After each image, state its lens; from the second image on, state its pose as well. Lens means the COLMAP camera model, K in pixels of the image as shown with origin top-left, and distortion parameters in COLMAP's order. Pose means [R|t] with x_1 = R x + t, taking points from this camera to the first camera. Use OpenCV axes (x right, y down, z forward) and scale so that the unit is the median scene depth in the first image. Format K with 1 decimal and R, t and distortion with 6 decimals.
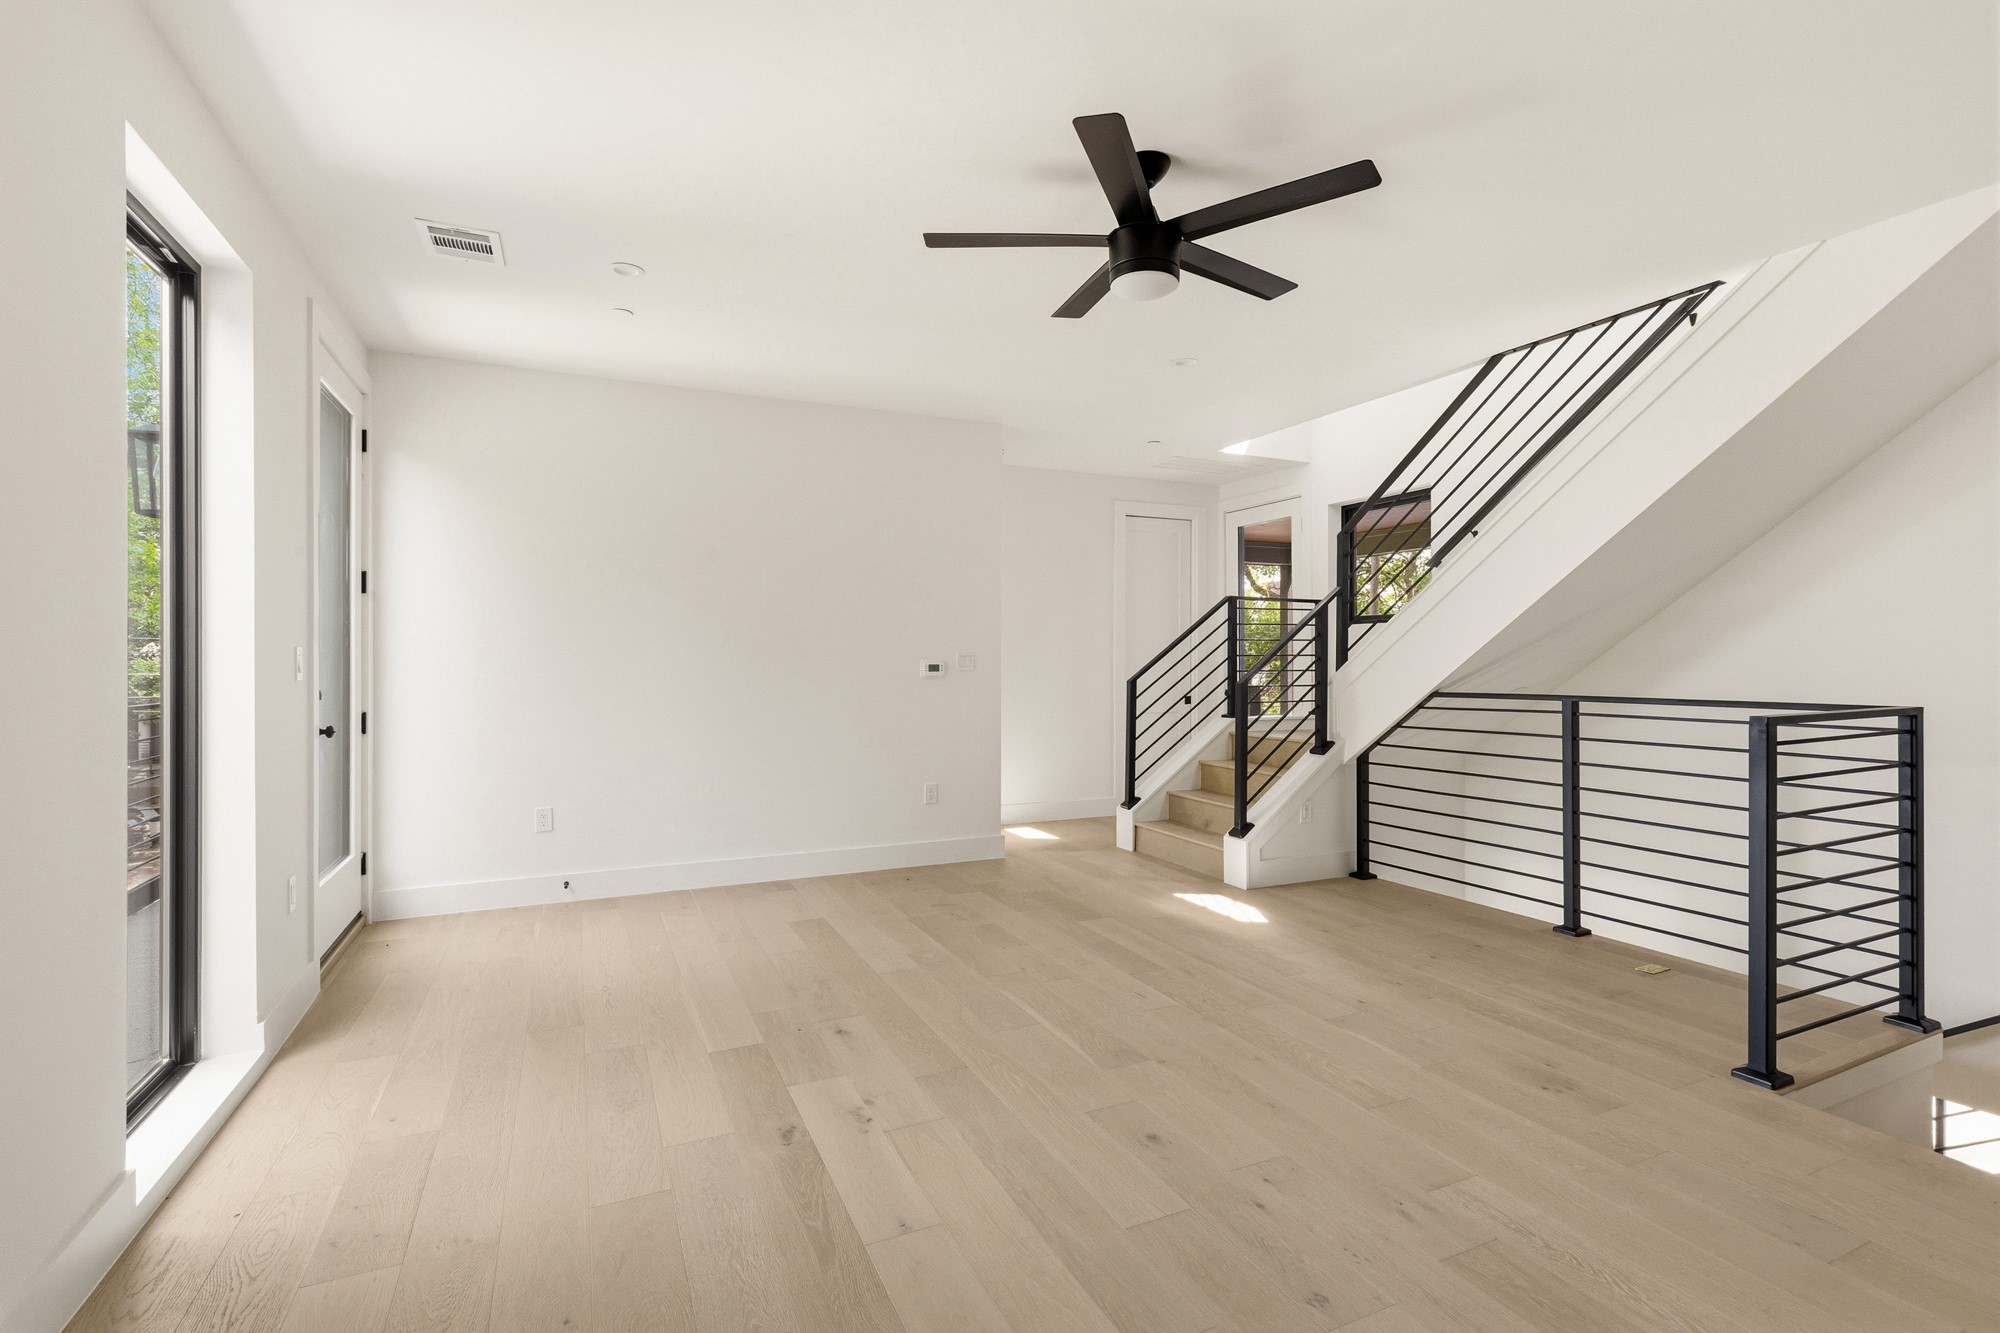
lens RADIAL K [[913.8, 0, 998.0], [0, 913.8, 651.8], [0, 0, 1]] dist [-0.004380, -0.001428]
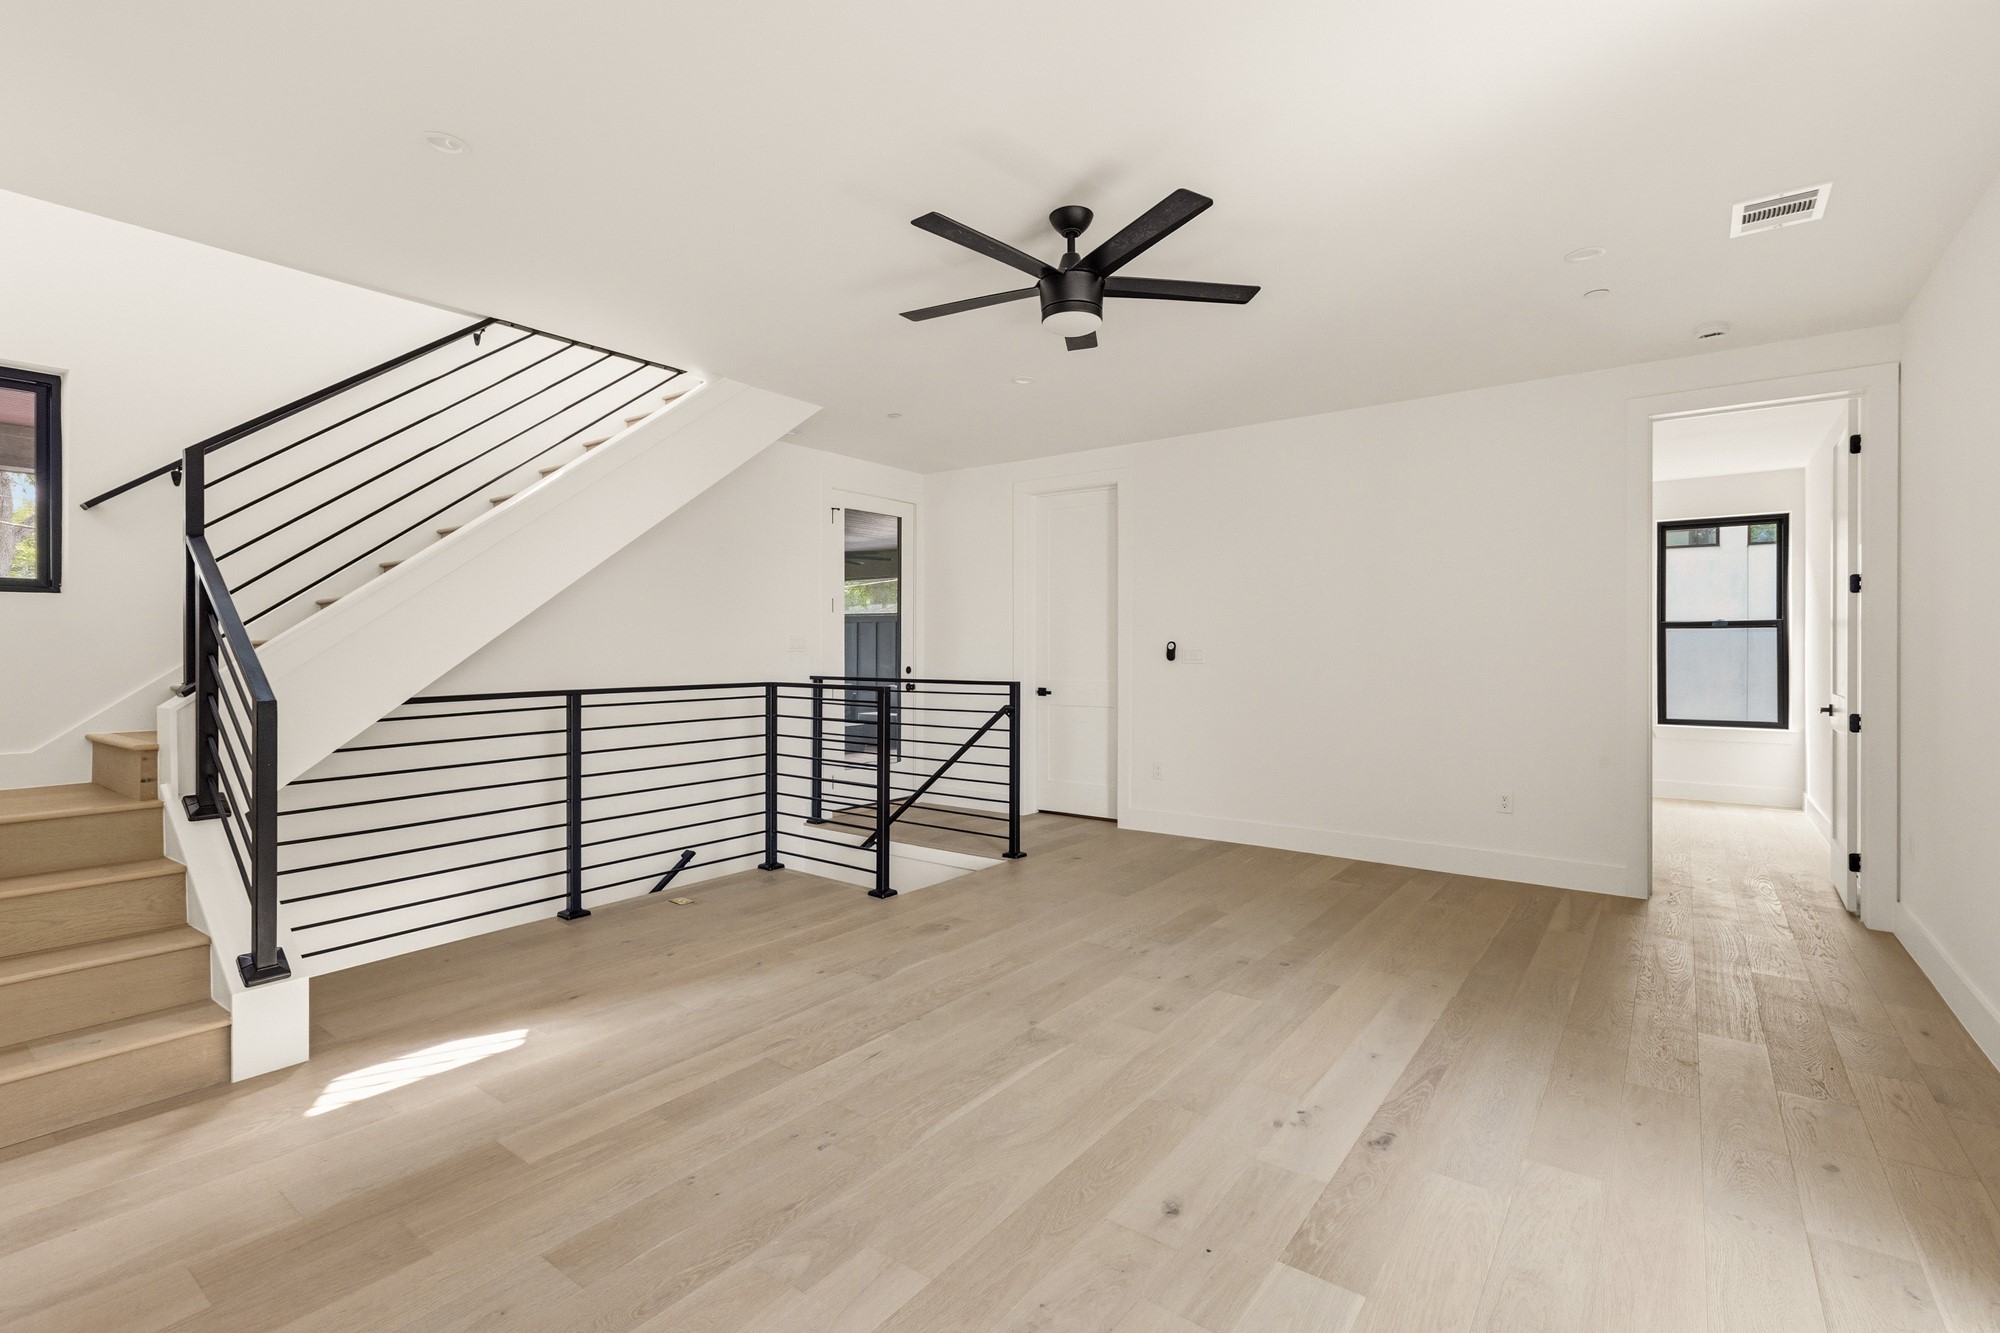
lens RADIAL K [[913.8, 0, 994.1], [0, 913.8, 656.2], [0, 0, 1]] dist [-0.004380, -0.001428]
pose [[-0.471502, -0.003444, 0.881858, -0.653872], [-0.003559, 0.999992, 0.002003, 0.006985], [-0.881858, -0.002194, -0.471511, 1.337696]]
